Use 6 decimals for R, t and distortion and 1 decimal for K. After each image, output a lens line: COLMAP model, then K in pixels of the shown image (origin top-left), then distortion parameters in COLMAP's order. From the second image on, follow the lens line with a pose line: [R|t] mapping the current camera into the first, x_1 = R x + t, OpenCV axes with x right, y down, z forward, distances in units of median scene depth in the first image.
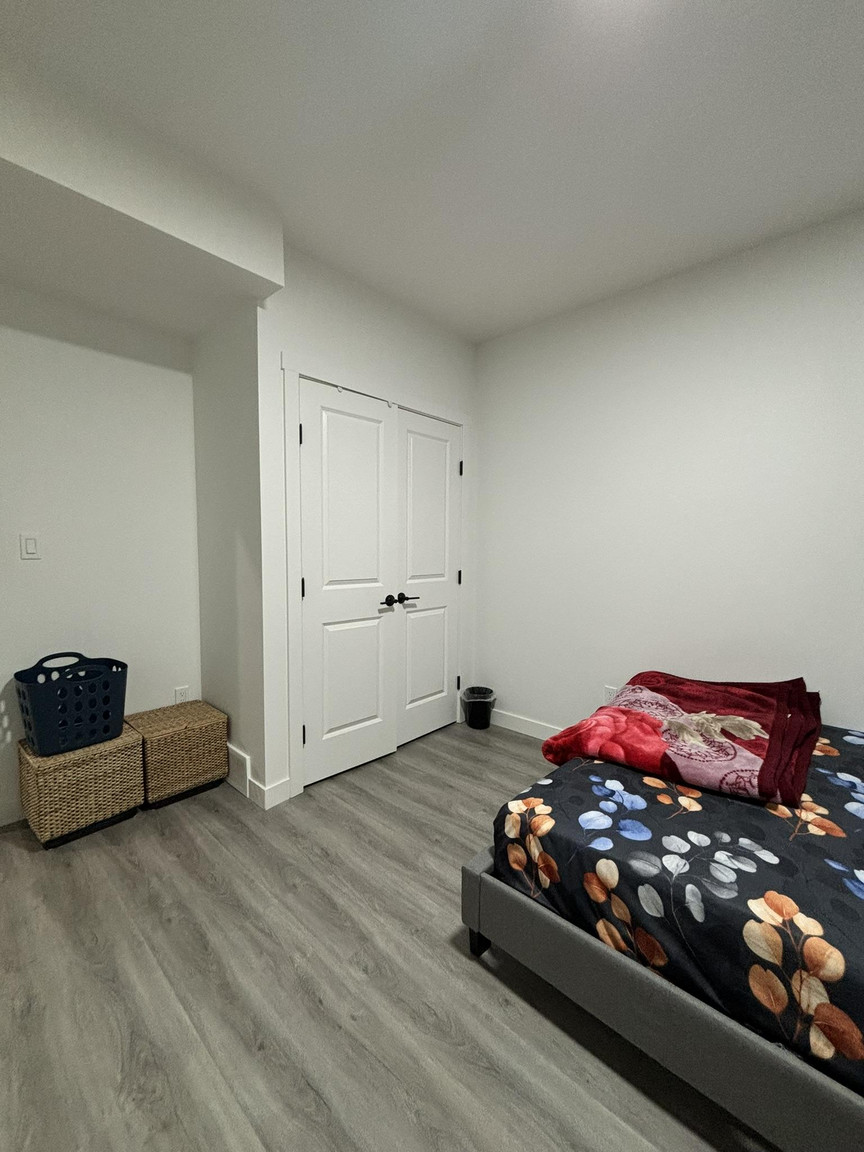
lens RADIAL K [[468.0, 0, 431.2], [0, 468.0, 574.3], [0, 0, 1]] dist [-0.004818, -0.000706]
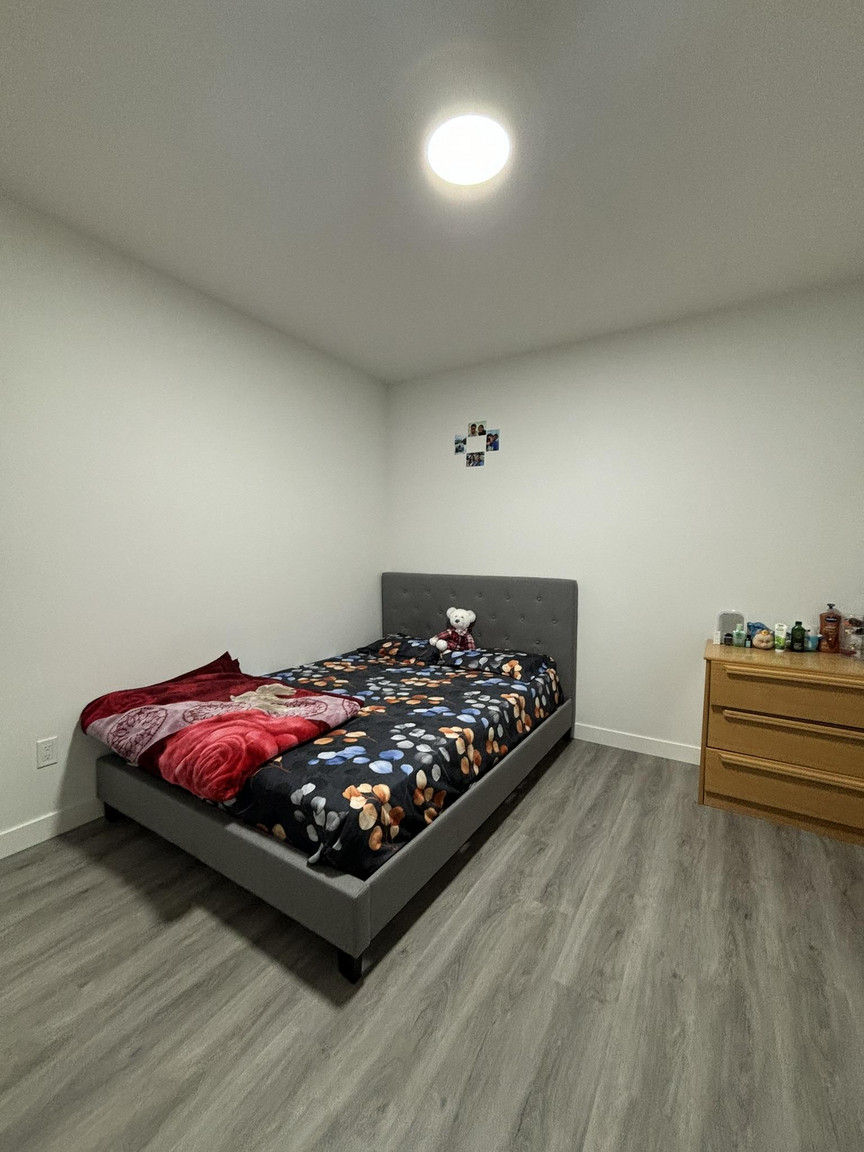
lens RADIAL K [[468.0, 0, 436.4], [0, 468.0, 581.8], [0, 0, 1]] dist [-0.004818, -0.000706]
pose [[-0.196974, -0.072373, 0.977734, -0.845105], [0.048002, 0.995364, 0.083348, -0.072587], [-0.979233, 0.063351, -0.192587, 1.008190]]
